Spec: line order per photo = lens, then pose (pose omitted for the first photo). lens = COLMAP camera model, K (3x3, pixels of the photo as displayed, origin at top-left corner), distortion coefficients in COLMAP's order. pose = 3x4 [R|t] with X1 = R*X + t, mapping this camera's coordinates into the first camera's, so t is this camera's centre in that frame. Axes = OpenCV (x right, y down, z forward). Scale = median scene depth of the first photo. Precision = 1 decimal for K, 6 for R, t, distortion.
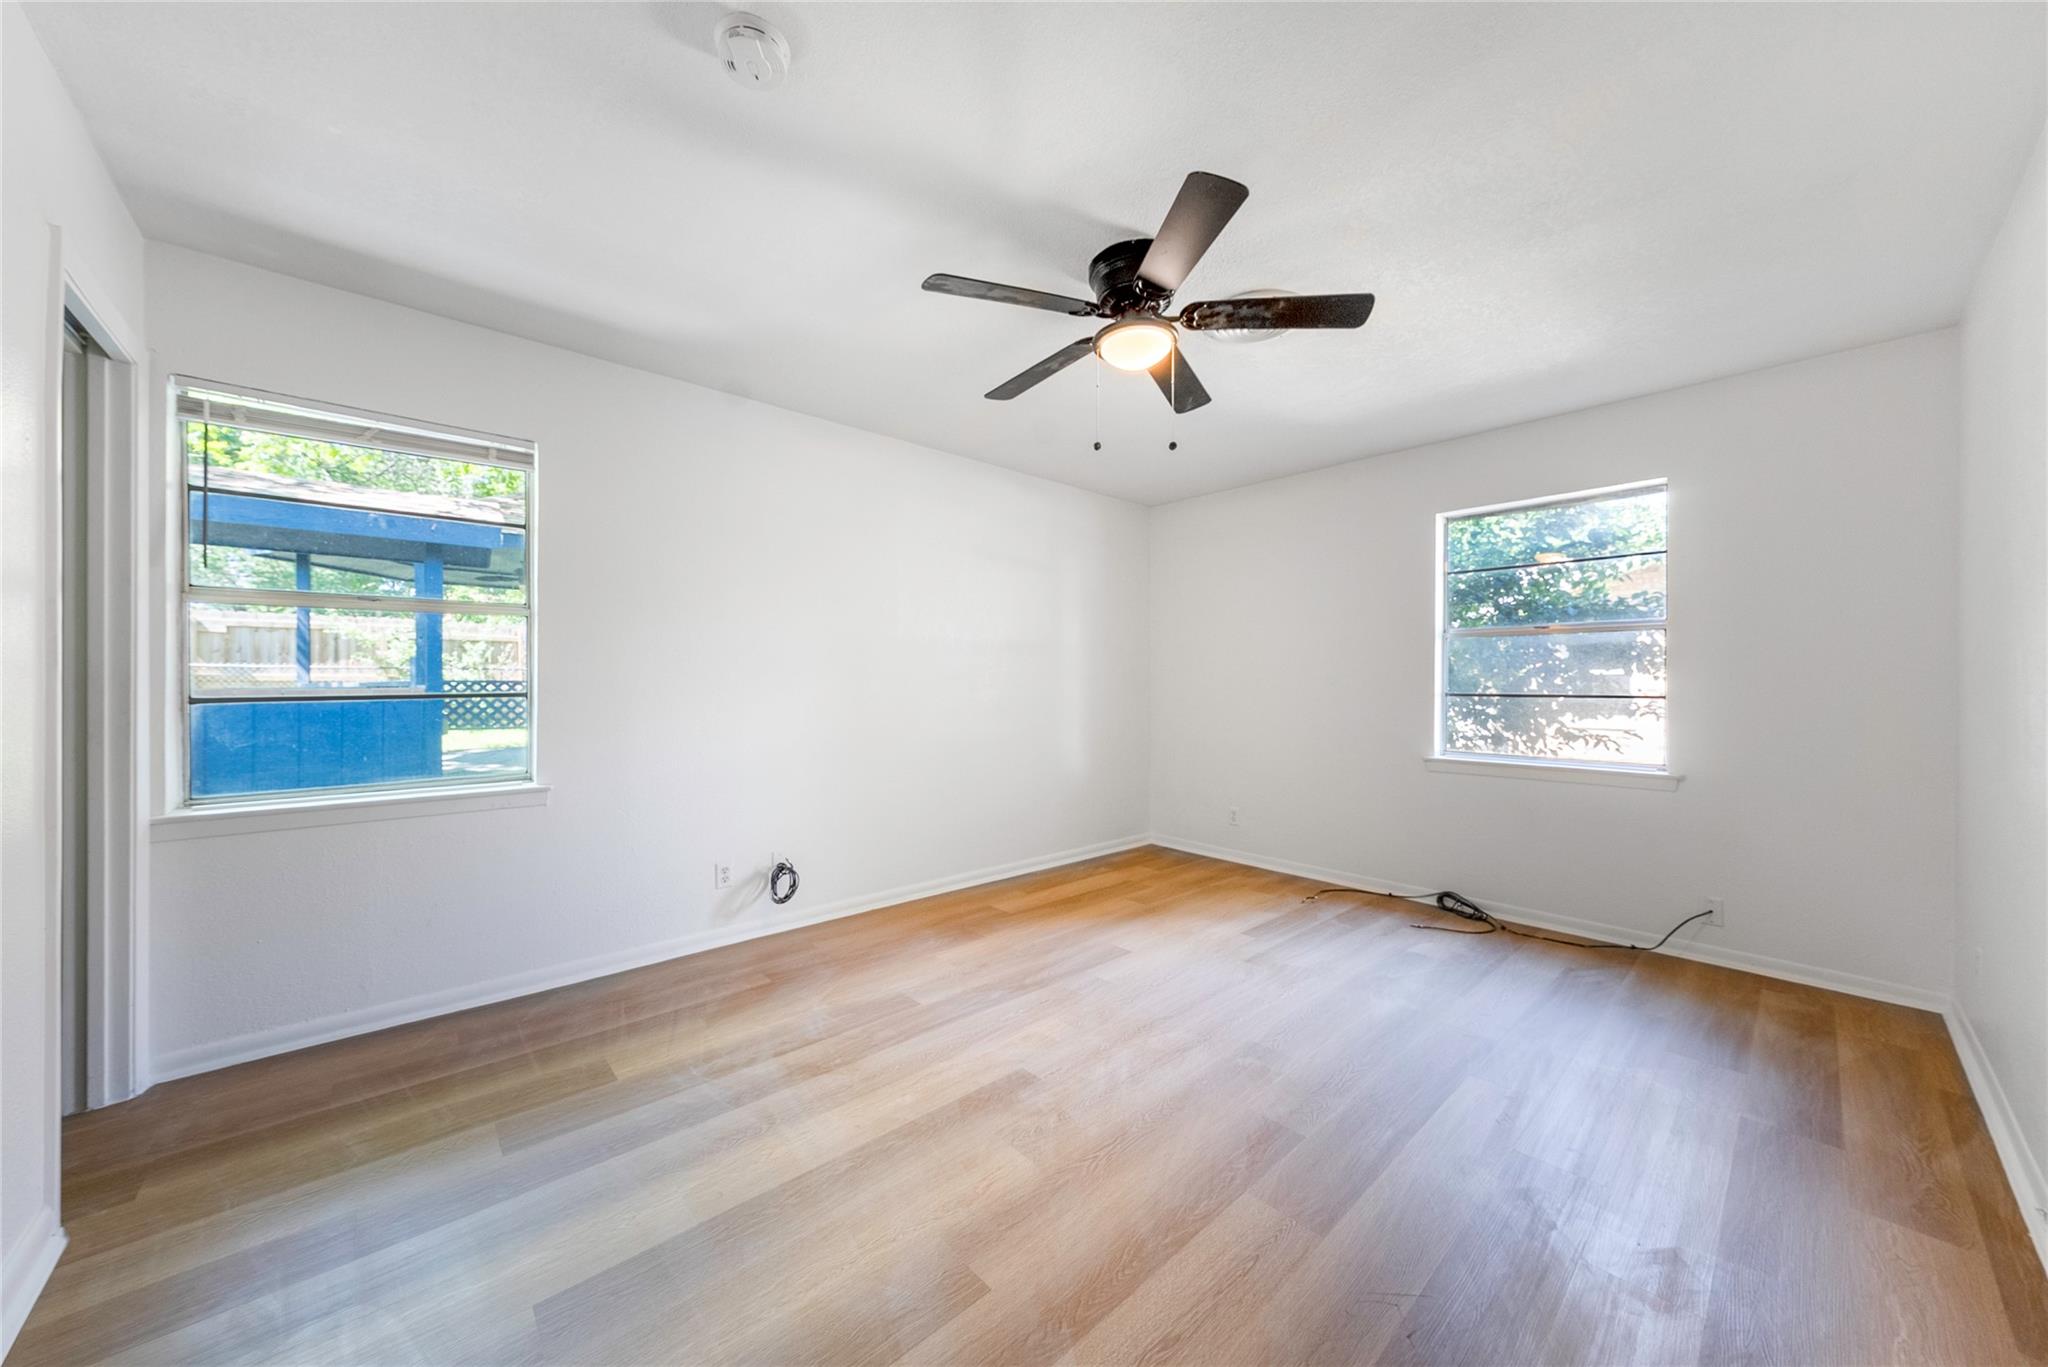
lens RADIAL K [[715.3, 0, 1025.6], [0, 715.3, 684.6], [0, 0, 1]] dist [-0.025788, 0.000141]
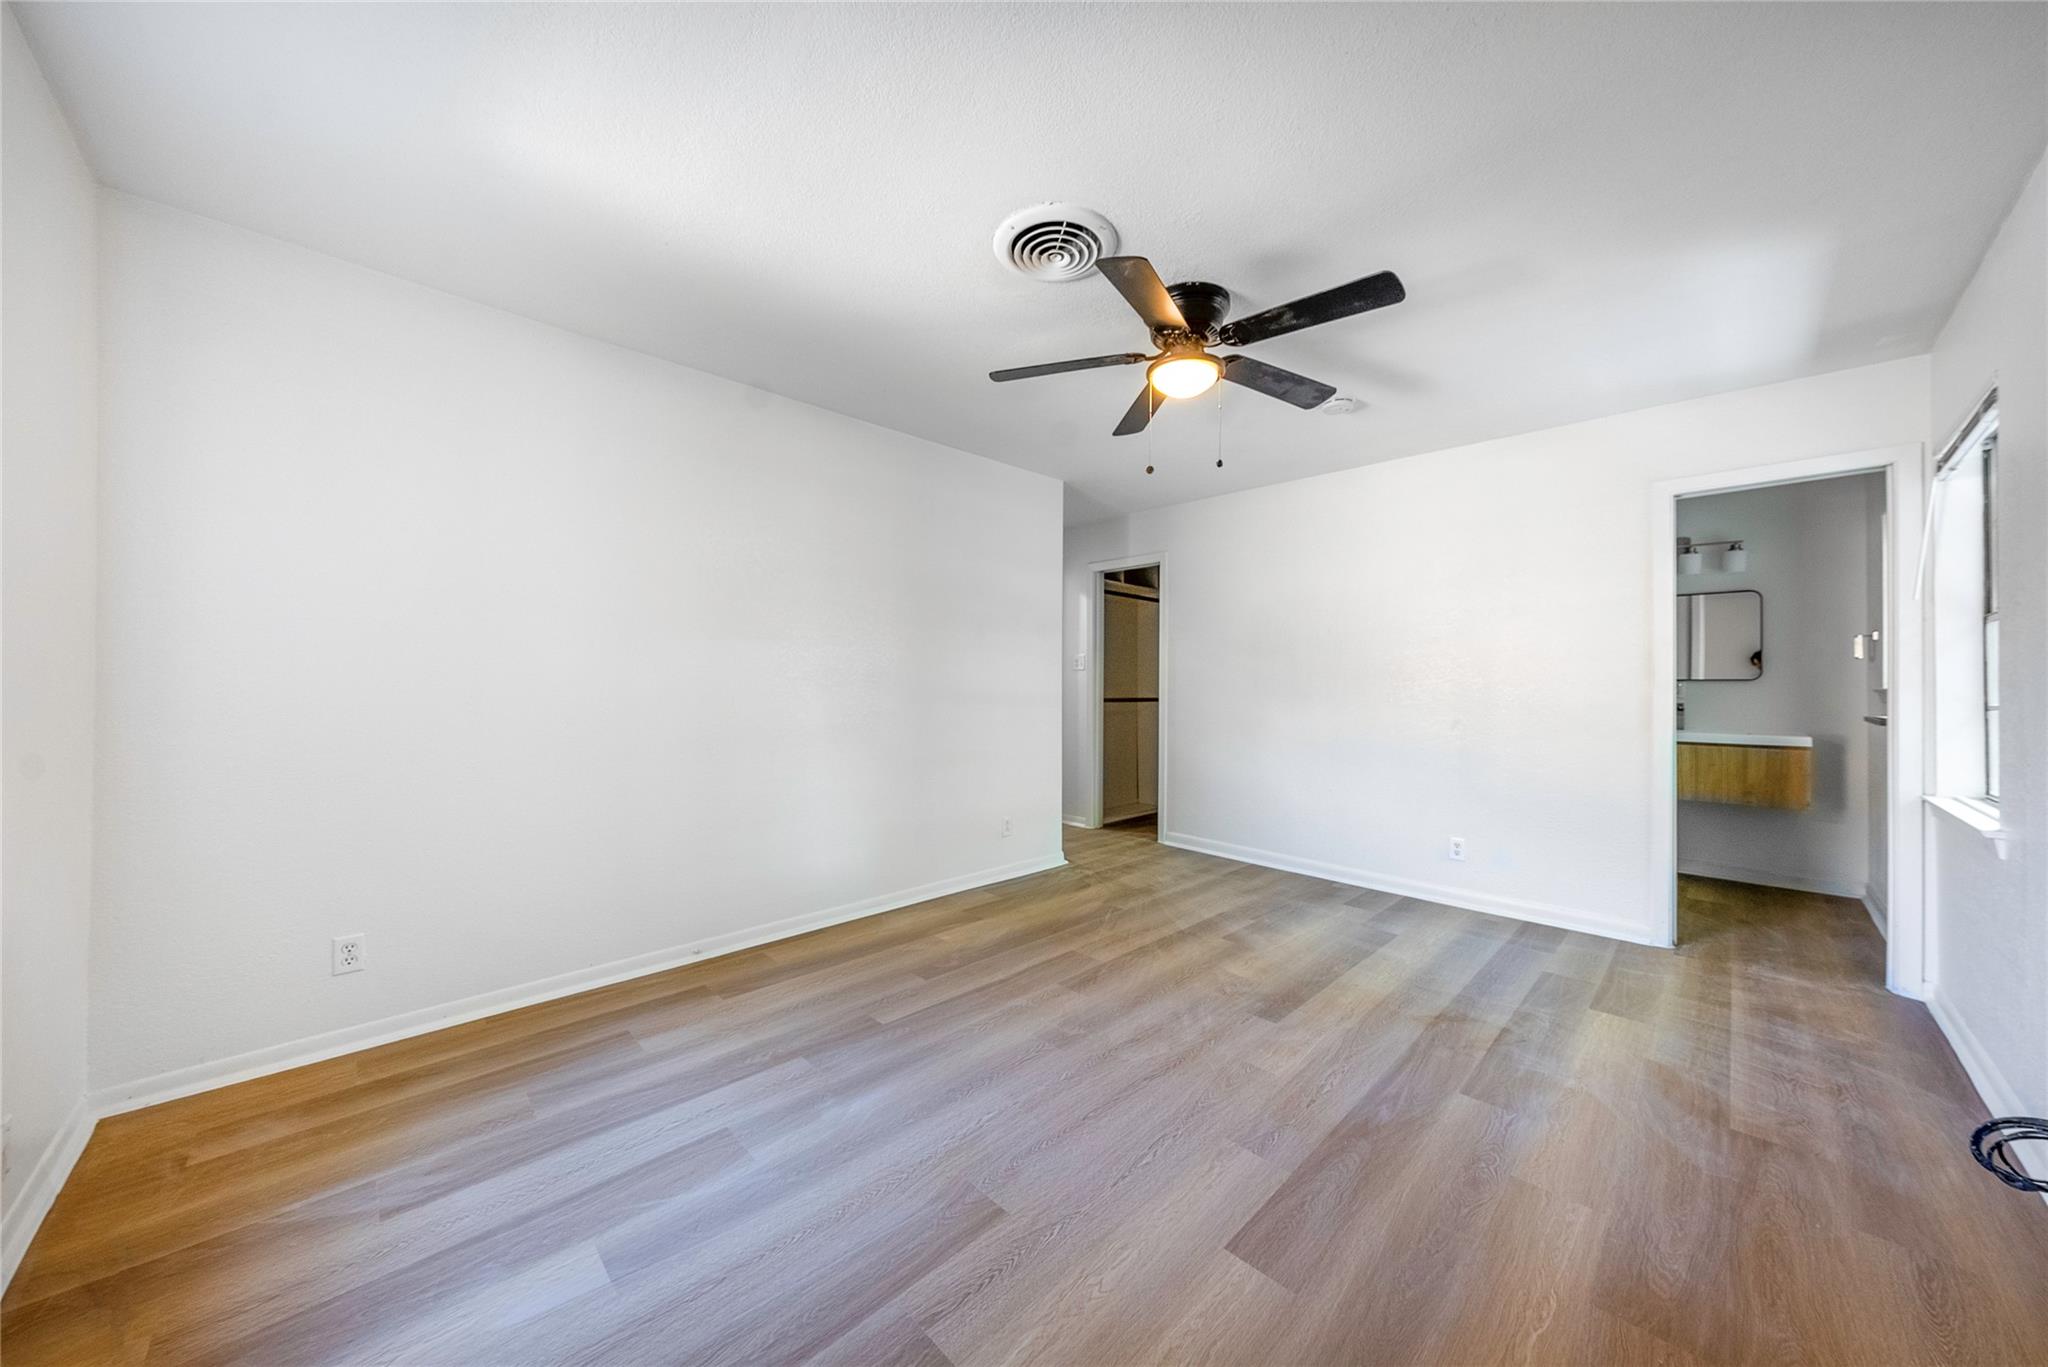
lens RADIAL K [[715.3, 0, 1025.6], [0, 715.3, 684.6], [0, 0, 1]] dist [-0.025788, 0.000141]
pose [[-0.999539, -0.008188, -0.029220, 0.387302], [-0.008184, 0.999966, -0.000256, 0.001374], [0.029221, -0.000016, -0.999573, 1.898119]]
